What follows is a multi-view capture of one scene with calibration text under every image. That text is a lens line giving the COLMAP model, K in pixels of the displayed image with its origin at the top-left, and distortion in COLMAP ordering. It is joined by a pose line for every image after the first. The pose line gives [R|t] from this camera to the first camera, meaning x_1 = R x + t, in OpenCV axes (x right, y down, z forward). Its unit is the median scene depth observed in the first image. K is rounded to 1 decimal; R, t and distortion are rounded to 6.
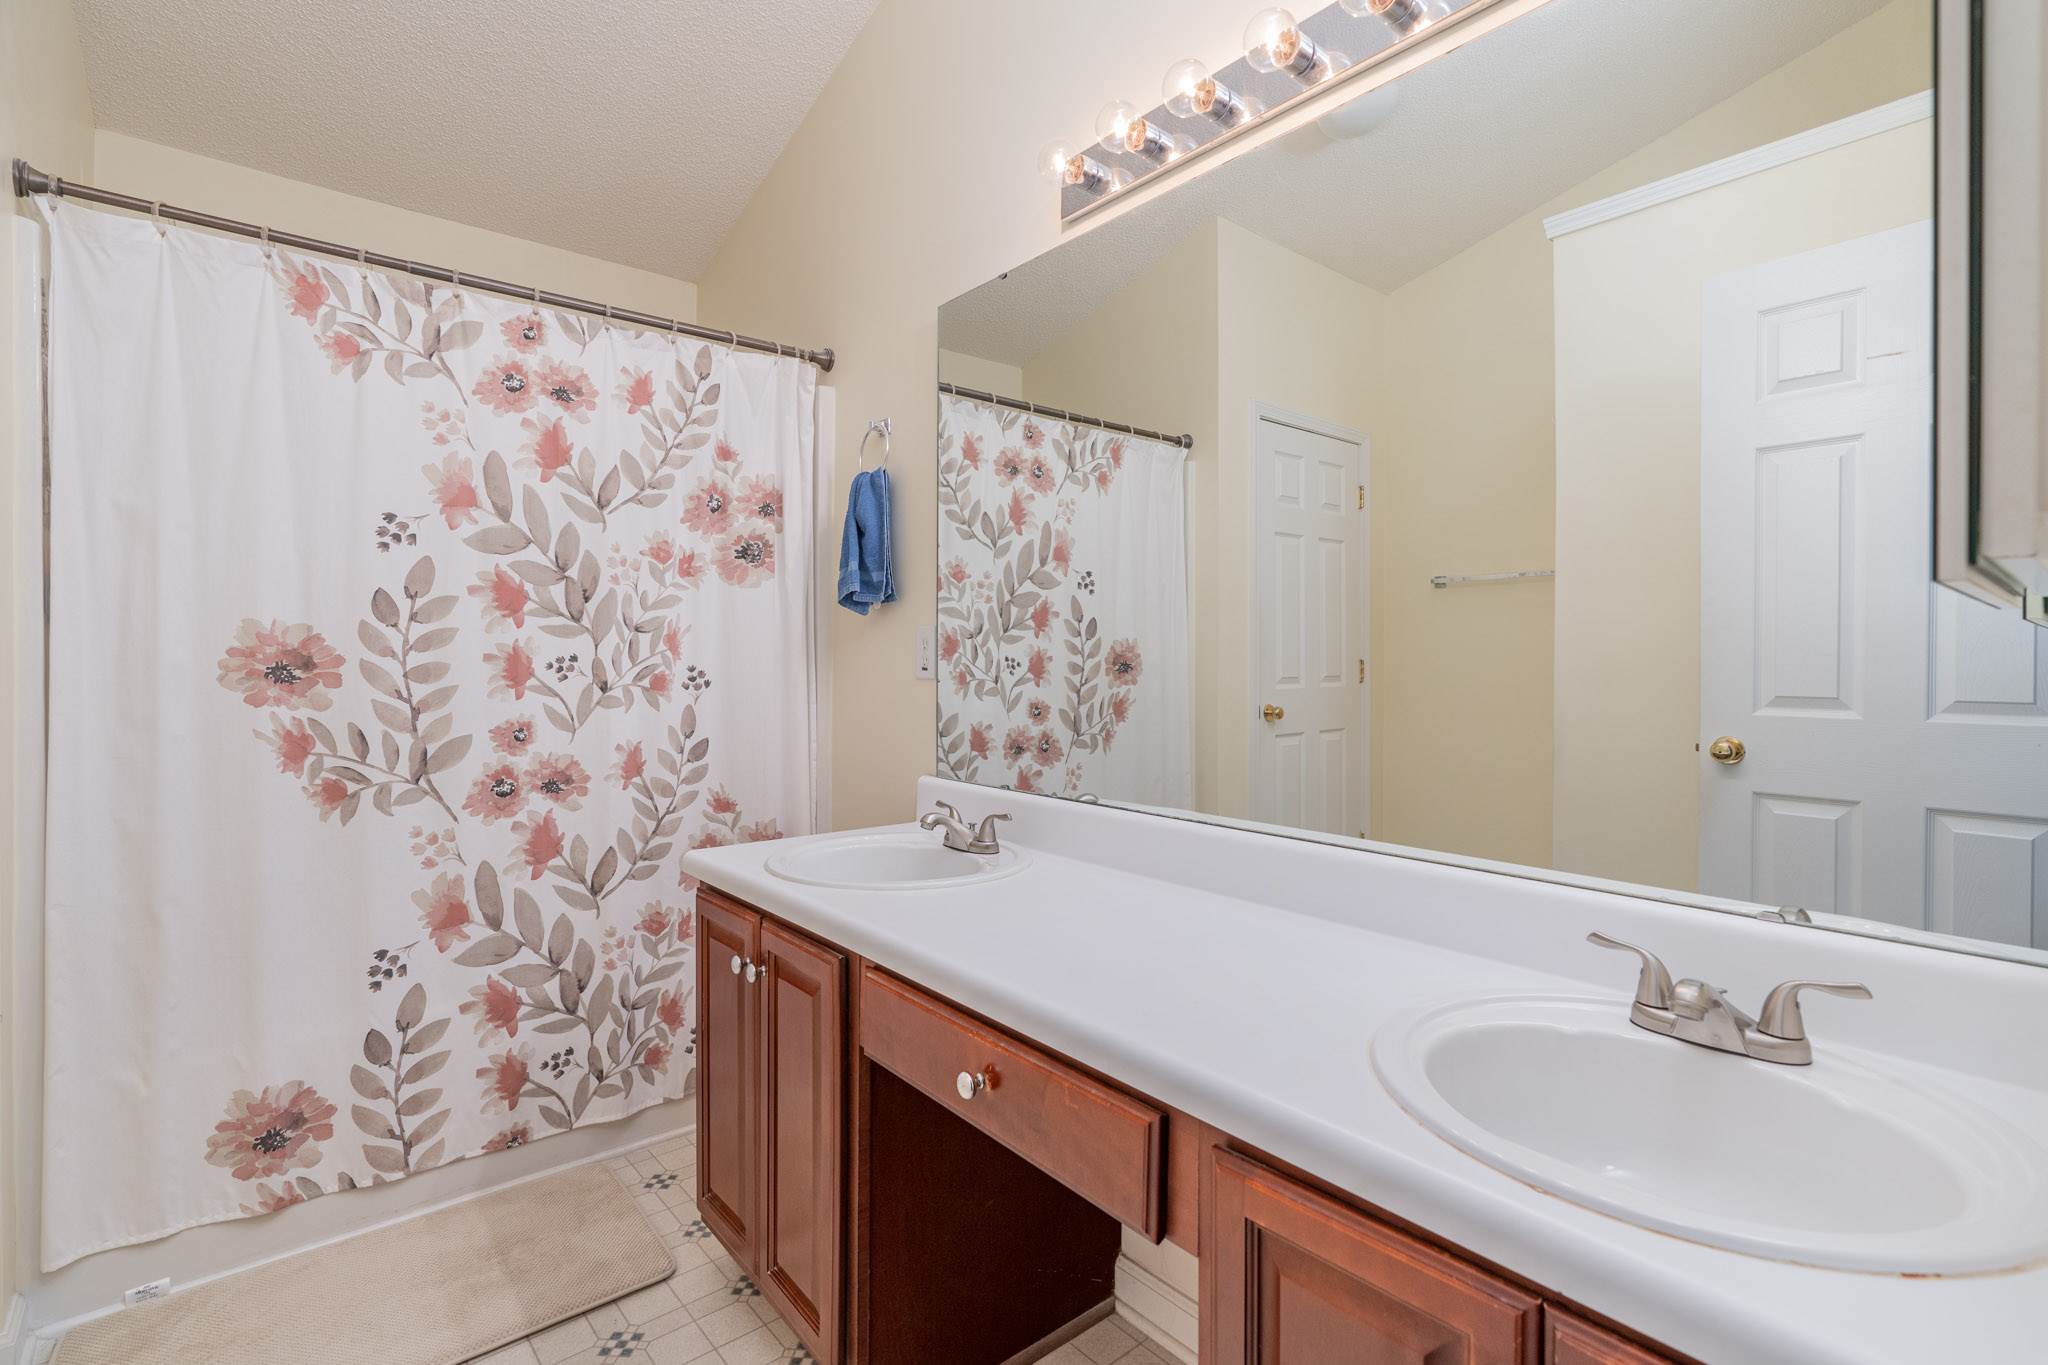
lens RADIAL K [[939.3, 0, 1014.2], [0, 939.3, 669.9], [0, 0, 1]] dist [-0.004683, 0.001888]
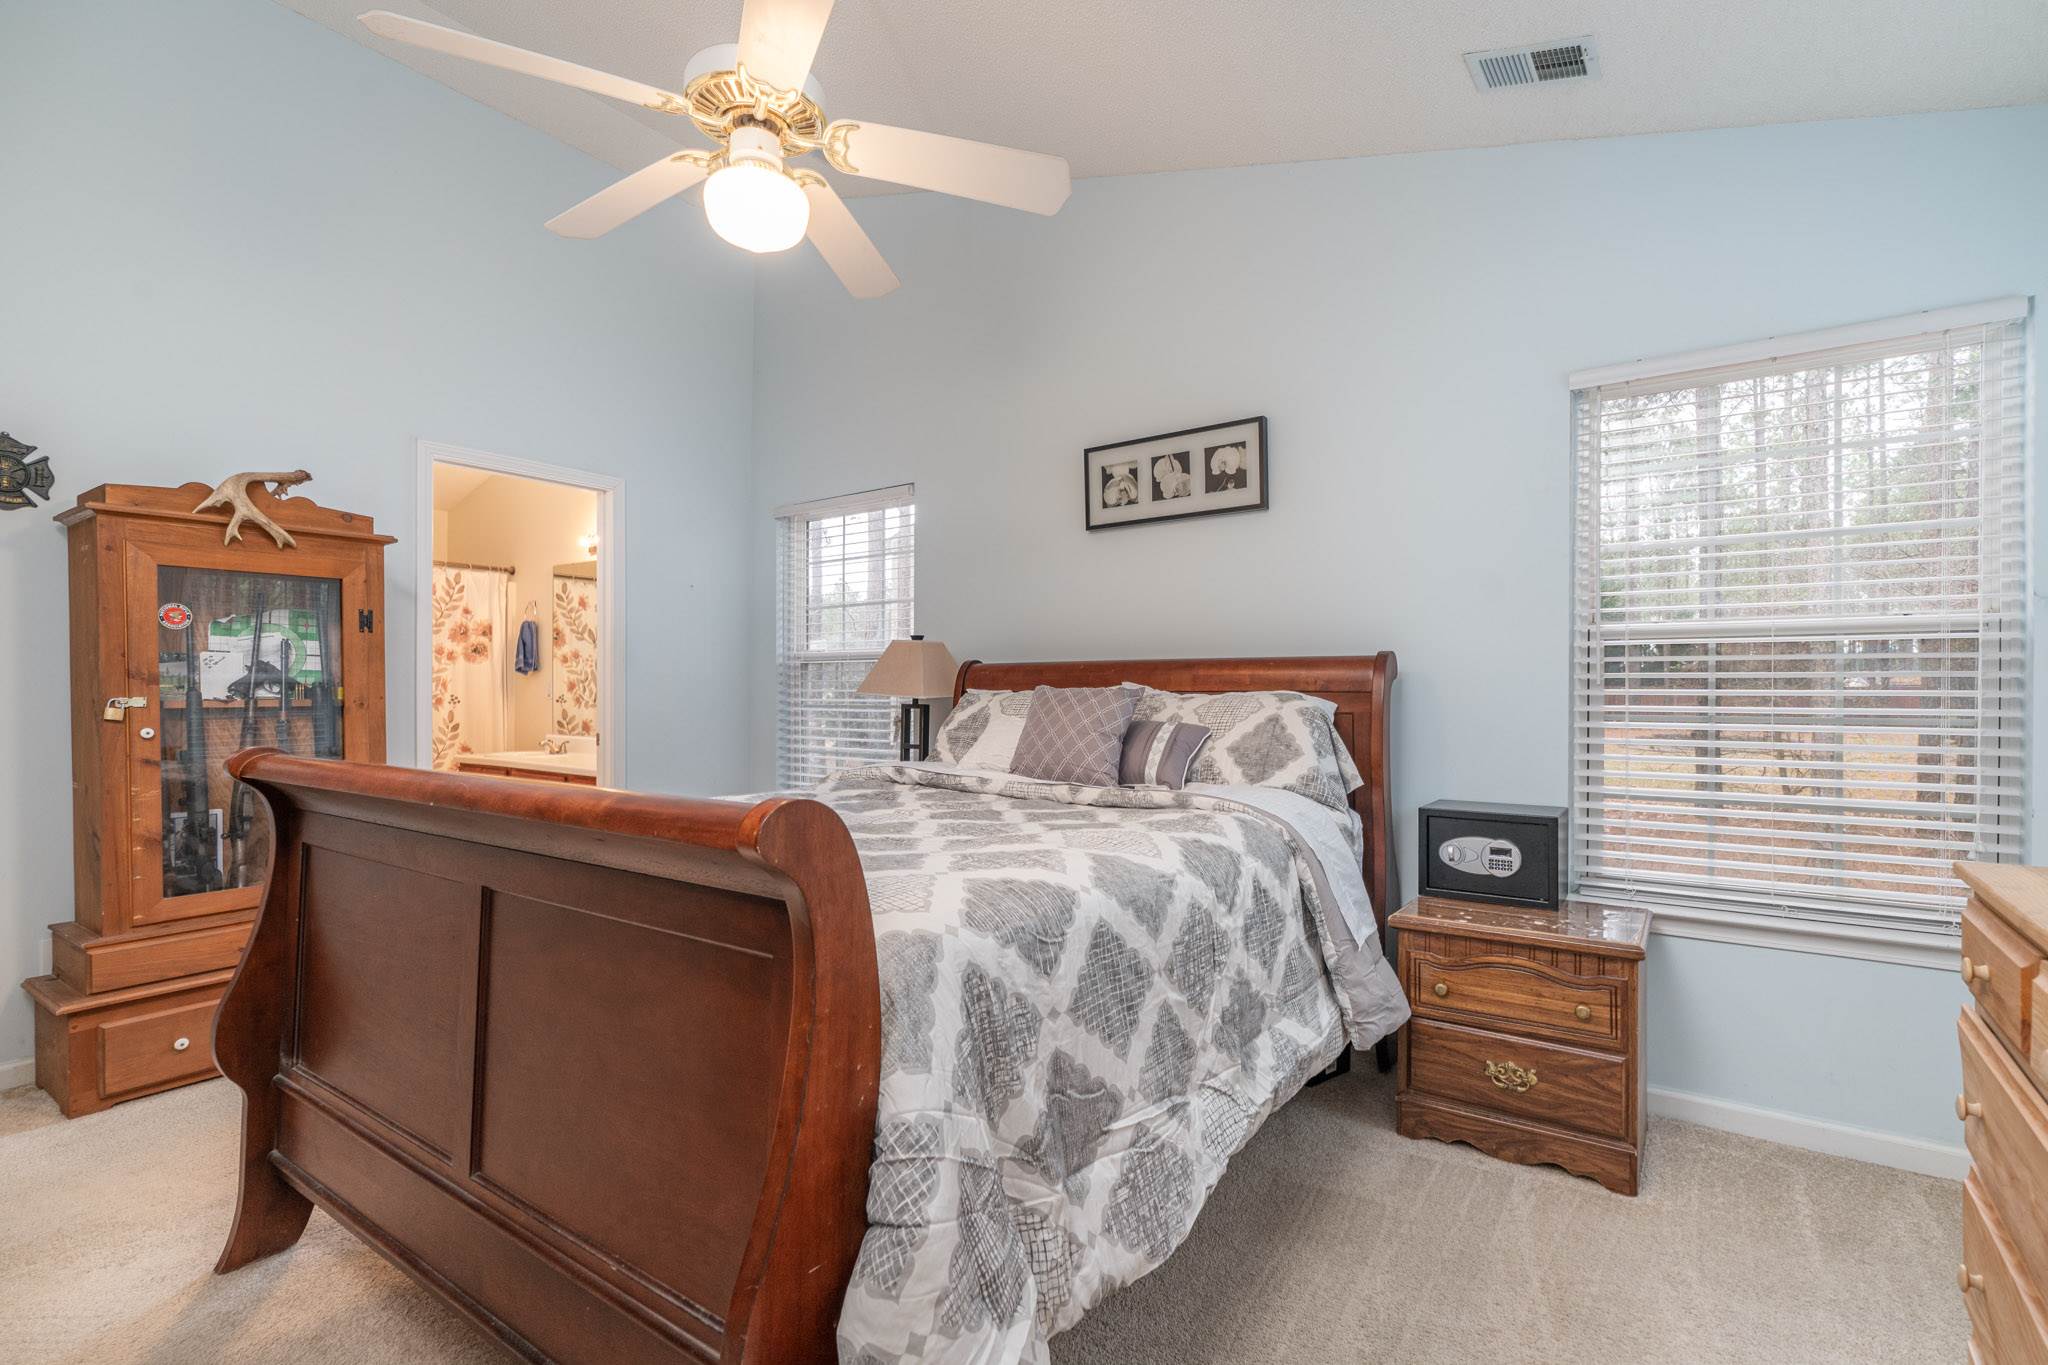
lens RADIAL K [[939.3, 0, 1030.8], [0, 939.3, 692.3], [0, 0, 1]] dist [-0.004683, 0.001888]
pose [[0.965405, -0.002001, 0.260746, 0.506333], [0.004535, 0.999948, -0.009119, 0.019322], [-0.260714, 0.009986, 0.965364, -1.855055]]
